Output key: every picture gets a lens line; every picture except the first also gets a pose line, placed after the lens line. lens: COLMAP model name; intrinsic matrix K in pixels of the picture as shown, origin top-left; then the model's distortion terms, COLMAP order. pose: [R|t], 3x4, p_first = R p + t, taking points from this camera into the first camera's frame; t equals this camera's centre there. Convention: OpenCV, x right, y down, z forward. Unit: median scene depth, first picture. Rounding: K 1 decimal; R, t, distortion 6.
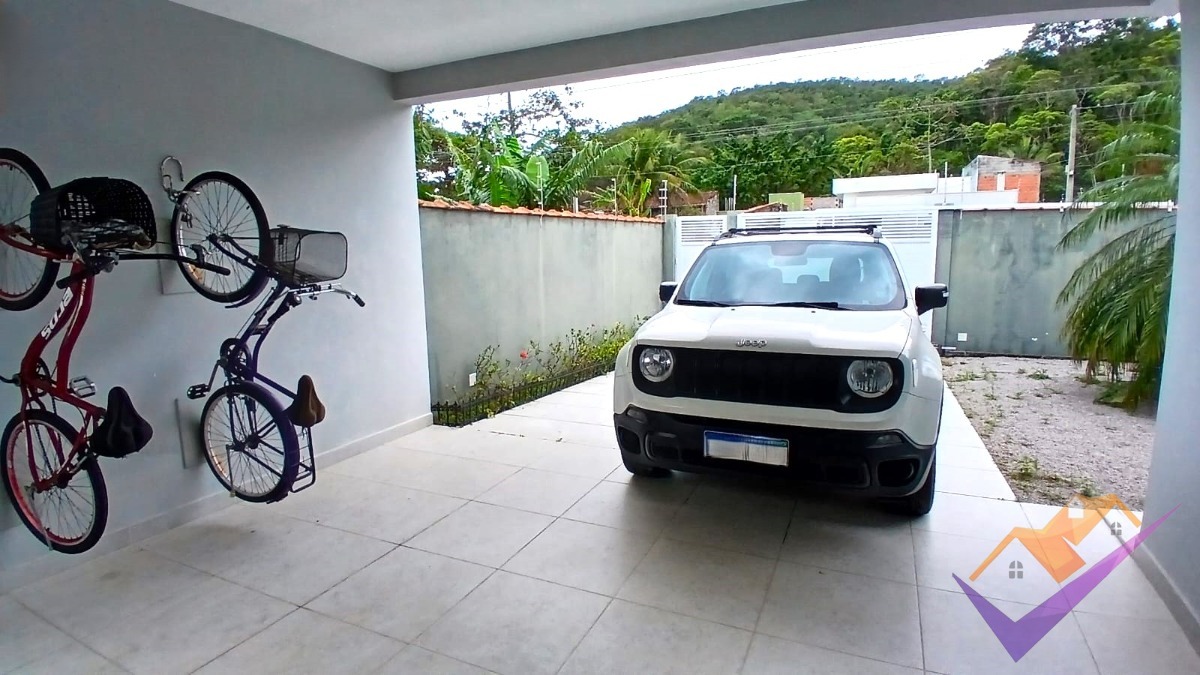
lens RADIAL K [[601.4, 0, 600.4], [0, 601.4, 332.2], [0, 0, 1]] dist [0.010872, -0.052808]
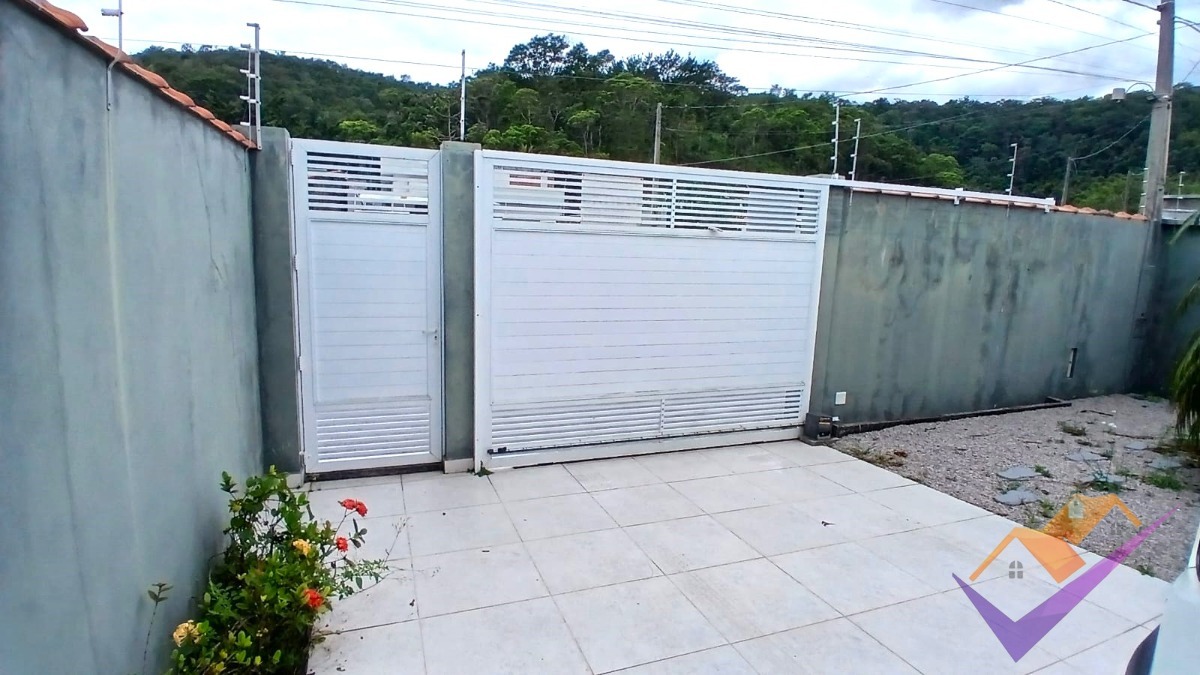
lens RADIAL K [[601.4, 0, 600.4], [0, 601.4, 332.2], [0, 0, 1]] dist [0.010872, -0.052808]
pose [[0.704124, -0.064556, 0.707137, -0.002614], [0.053407, 0.997853, 0.037917, -0.098253], [-0.708066, 0.011067, 0.706059, 0.753709]]
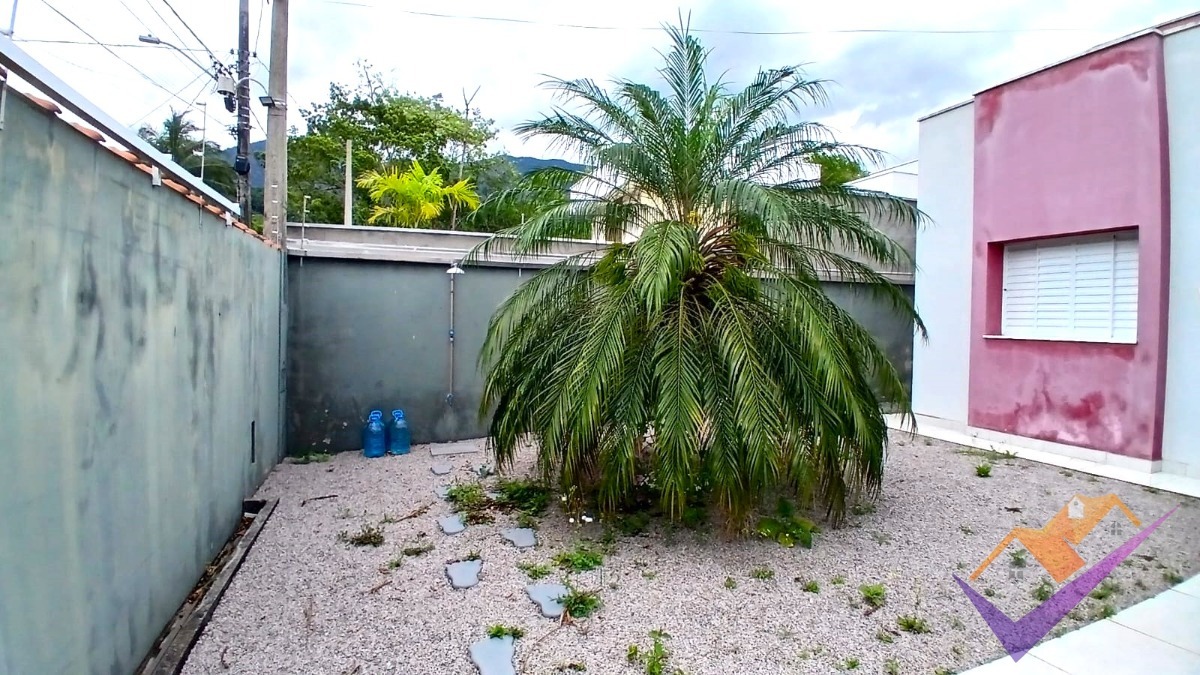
lens RADIAL K [[601.4, 0, 600.4], [0, 601.4, 332.2], [0, 0, 1]] dist [0.010872, -0.052808]
pose [[-0.692669, -0.005684, 0.721234, 0.339419], [0.102985, 0.988943, 0.106701, -0.123244], [-0.713866, 0.148185, -0.684425, 0.993453]]
